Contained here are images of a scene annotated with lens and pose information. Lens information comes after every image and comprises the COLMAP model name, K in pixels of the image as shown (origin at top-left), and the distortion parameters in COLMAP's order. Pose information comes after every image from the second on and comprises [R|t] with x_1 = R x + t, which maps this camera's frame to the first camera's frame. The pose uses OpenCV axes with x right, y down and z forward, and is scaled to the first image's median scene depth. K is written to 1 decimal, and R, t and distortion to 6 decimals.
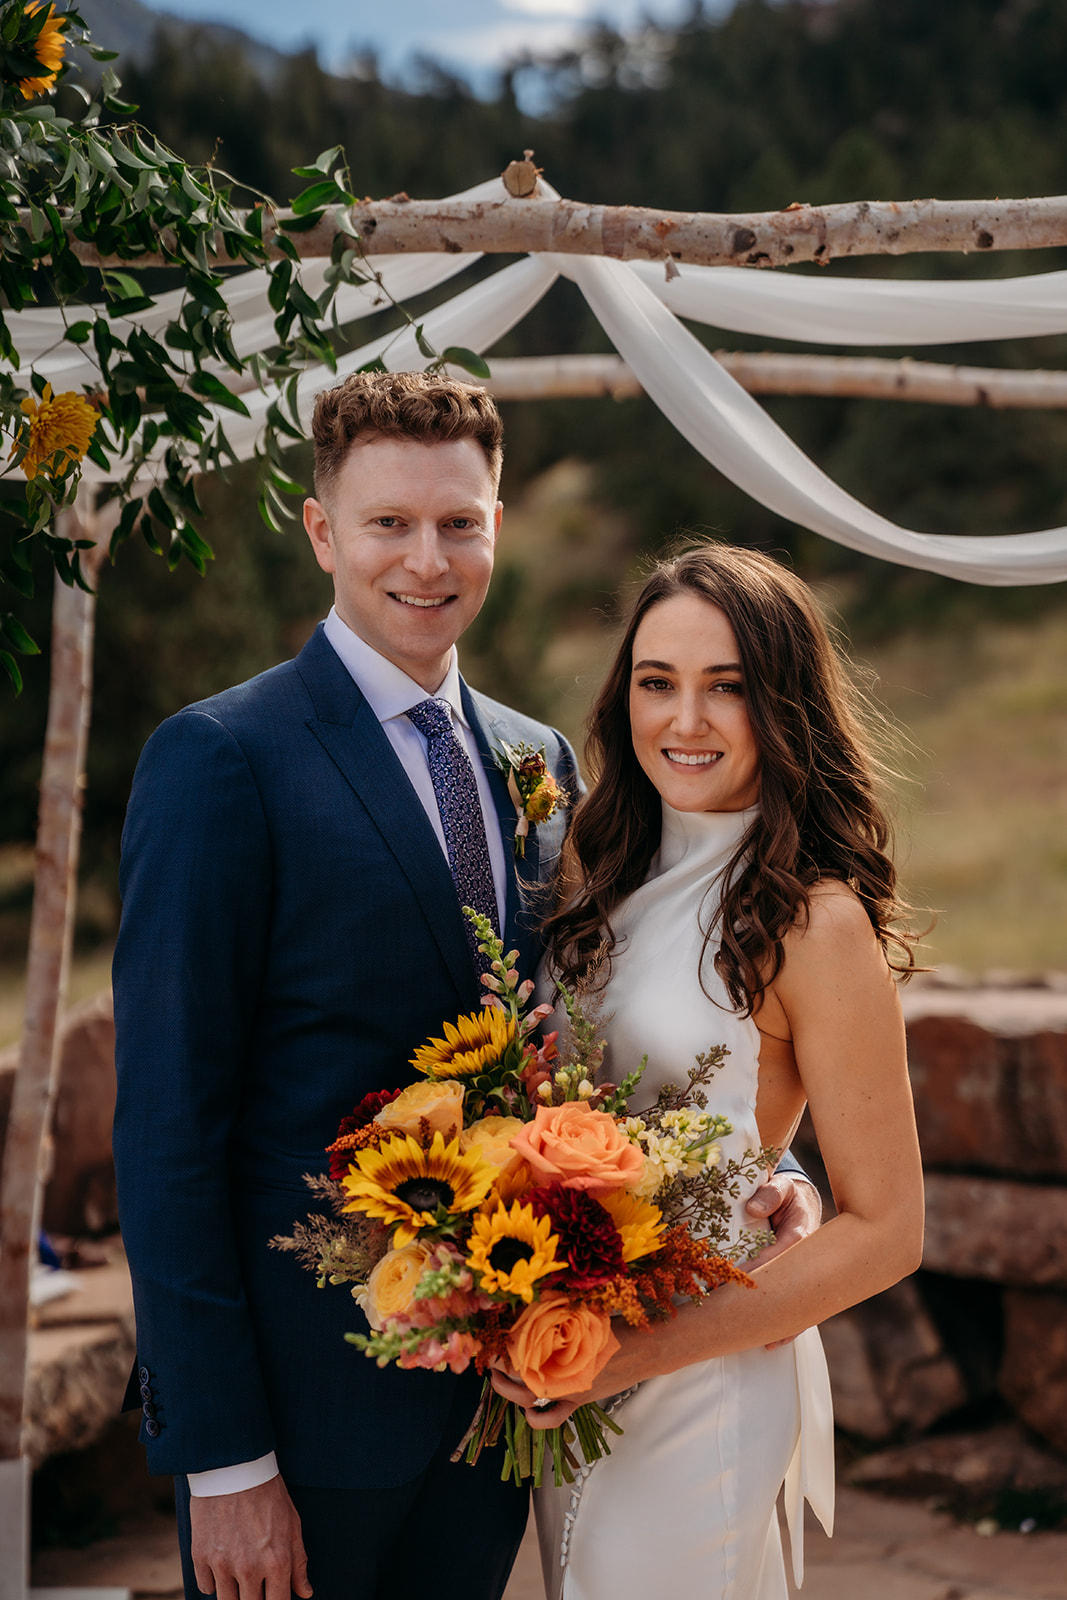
lens RADIAL K [[3210.8, 0, 584.5], [0, 3210.8, 794.9], [0, 0, 1]] dist [0.221094, -0.219703]
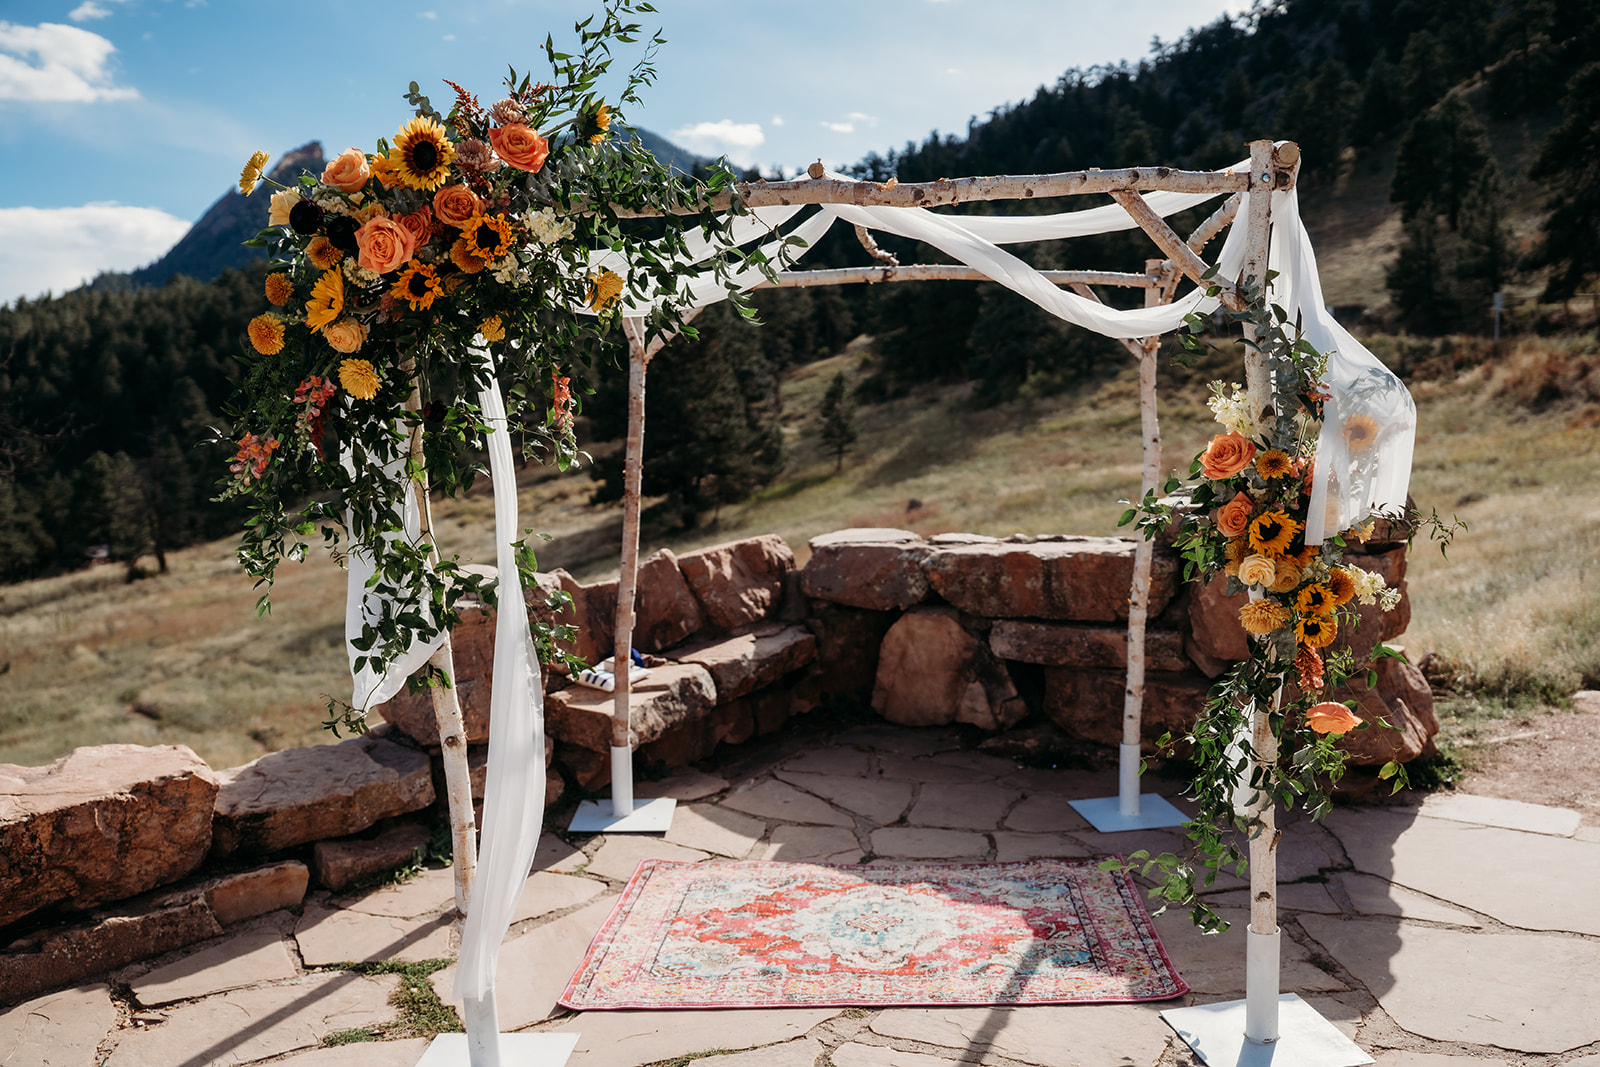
lens RADIAL K [[1310.3, 0, 837.8], [0, 1310.3, 543.2], [0, 0, 1]] dist [-0.054352, -0.053372]
pose [[0.999409, -0.020404, -0.027677, 0.013904], [0.021905, 0.998244, 0.055044, 0.013122], [0.026505, -0.055618, 0.998100, 0.104349]]
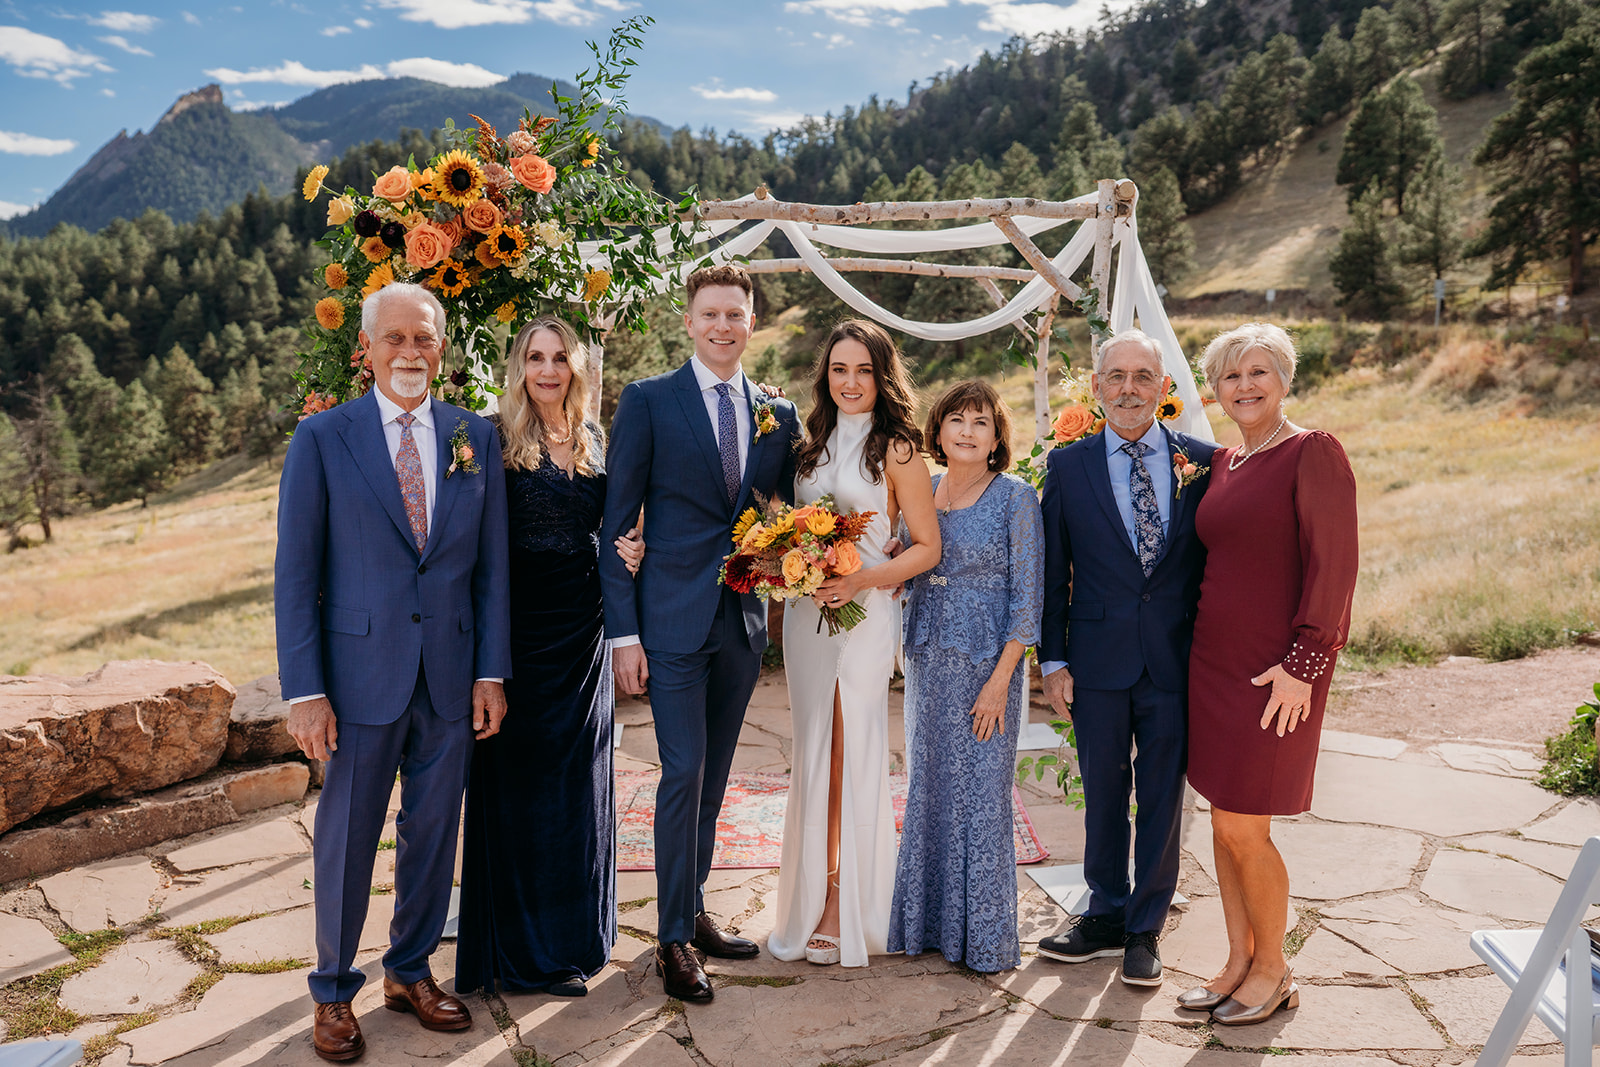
lens RADIAL K [[1366.9, 0, 834.4], [0, 1366.9, 553.3], [0, 0, 1]] dist [-0.053056, -0.006175]
pose [[0.999742, -0.004094, 0.022355, 0.016027], [0.002369, 0.997054, 0.076672, 0.029099], [-0.022603, -0.076599, 0.996806, -0.193871]]
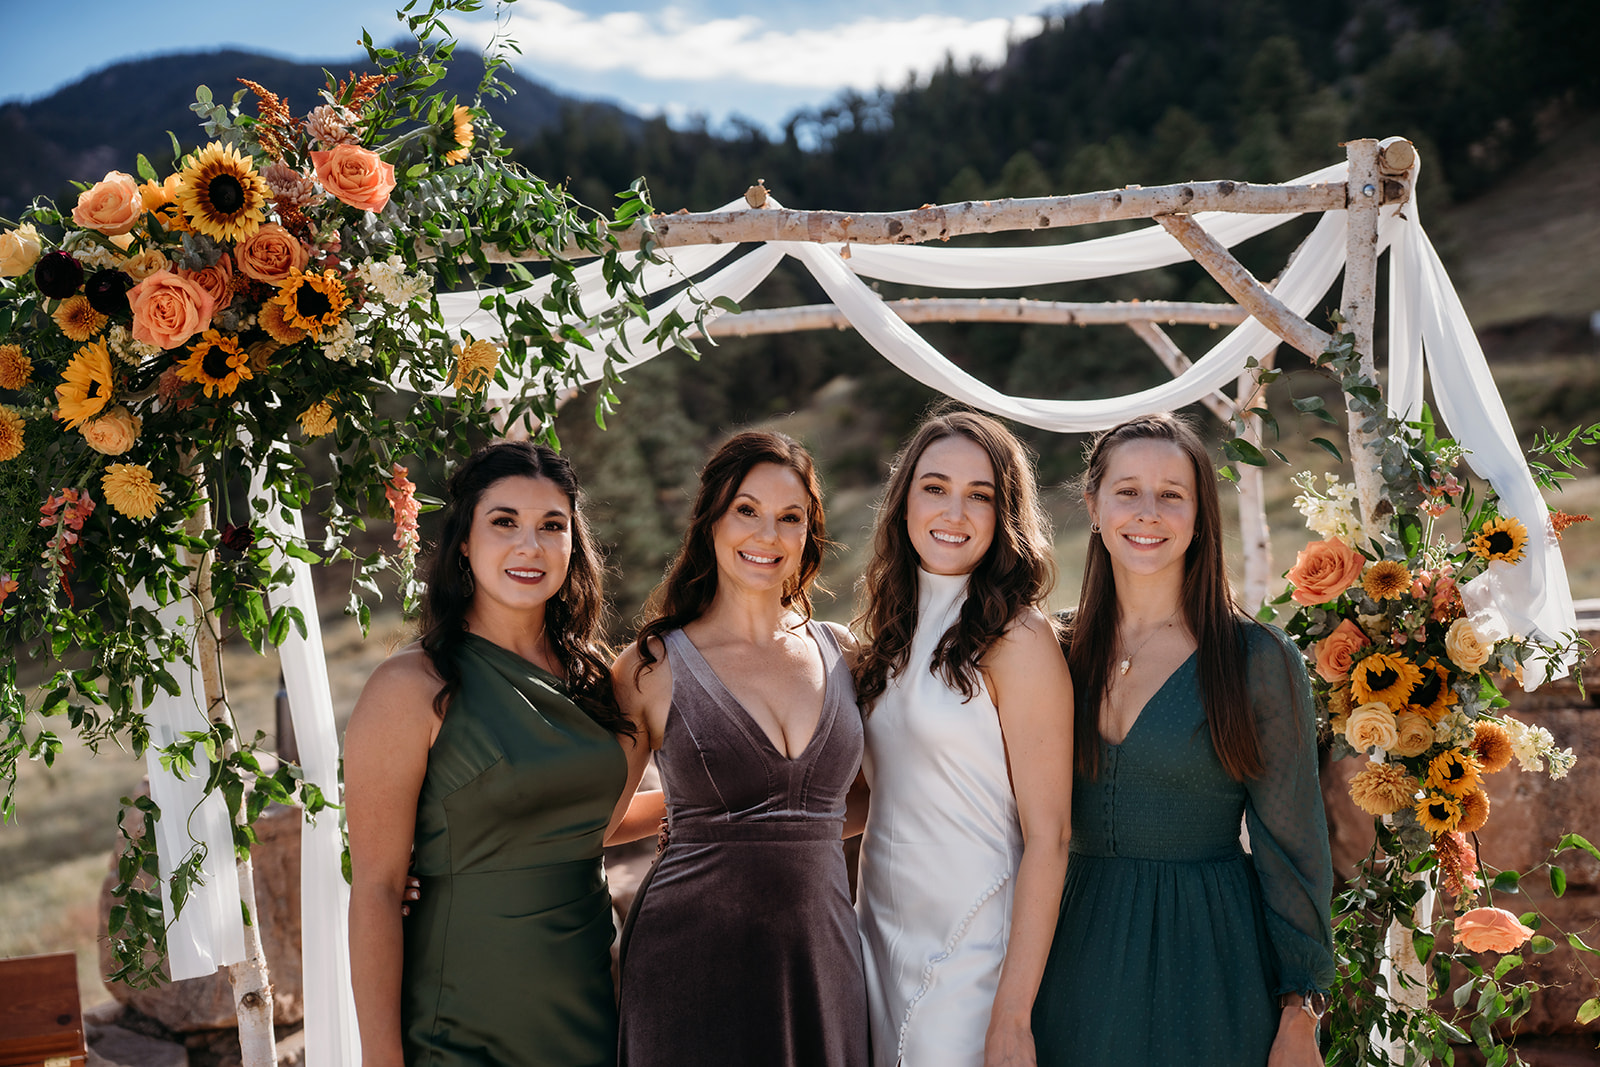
lens RADIAL K [[2133.1, 0, 831.2], [0, 2133.1, 553.1], [0, 0, 1]] dist [0.112231, -0.019963]
pose [[0.998921, -0.044333, -0.013836, 0.024335], [0.044042, 0.998816, -0.020646, 0.011050], [0.014735, 0.020014, 0.999691, -0.063781]]
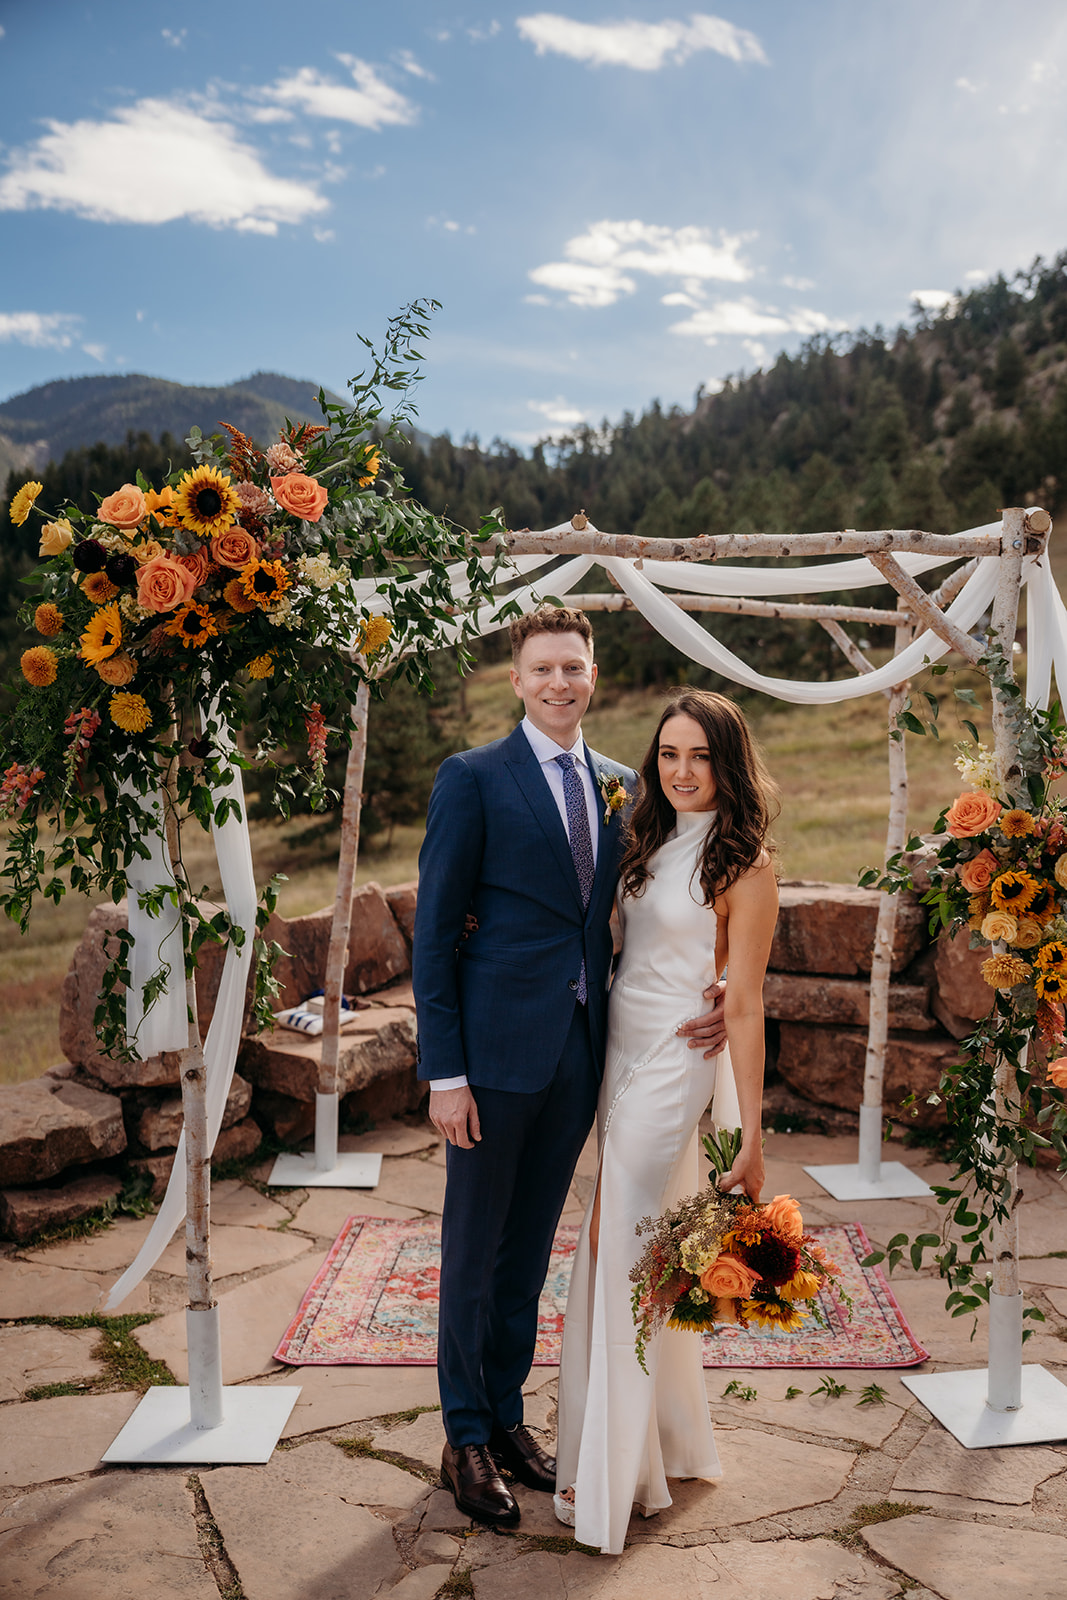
lens RADIAL K [[1544.1, 0, 568.4], [0, 1544.1, 799.6], [0, 0, 1]] dist [0.000692, 0.005347]
pose [[0.999954, 0.009430, -0.001792, -0.023409], [-0.009420, 0.999941, 0.005319, -0.003492], [0.001842, -0.005302, 0.999984, -0.071484]]
